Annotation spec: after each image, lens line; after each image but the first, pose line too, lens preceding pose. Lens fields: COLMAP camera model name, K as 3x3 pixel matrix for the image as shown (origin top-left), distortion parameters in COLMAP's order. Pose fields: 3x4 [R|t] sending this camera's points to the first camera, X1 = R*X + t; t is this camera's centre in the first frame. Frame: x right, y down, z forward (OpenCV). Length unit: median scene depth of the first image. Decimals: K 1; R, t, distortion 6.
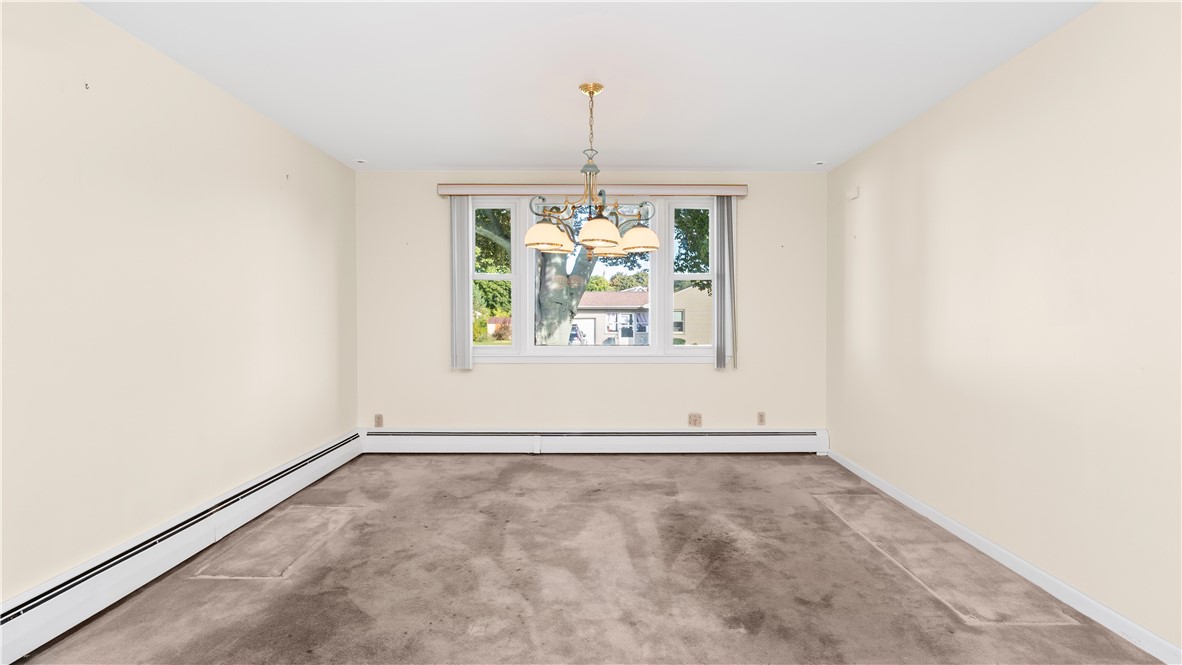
lens RADIAL K [[539.0, 0, 590.5], [0, 539.0, 315.8], [0, 0, 1]] dist [-0.000361, -0.000115]
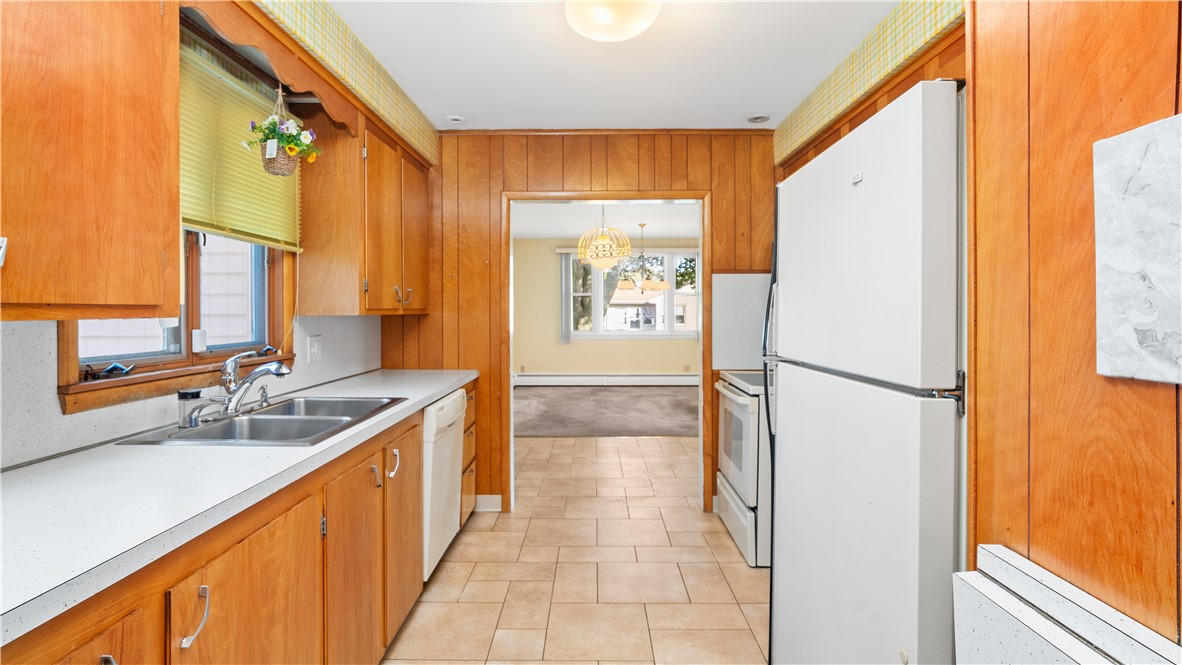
lens RADIAL K [[539.0, 0, 590.5], [0, 539.0, 315.8], [0, 0, 1]] dist [-0.000361, -0.000115]
pose [[0.999990, 0.002072, -0.003844, -0.023113], [-0.002016, 0.999895, 0.014383, -0.003863], [0.003873, -0.014375, 0.999889, -0.148031]]
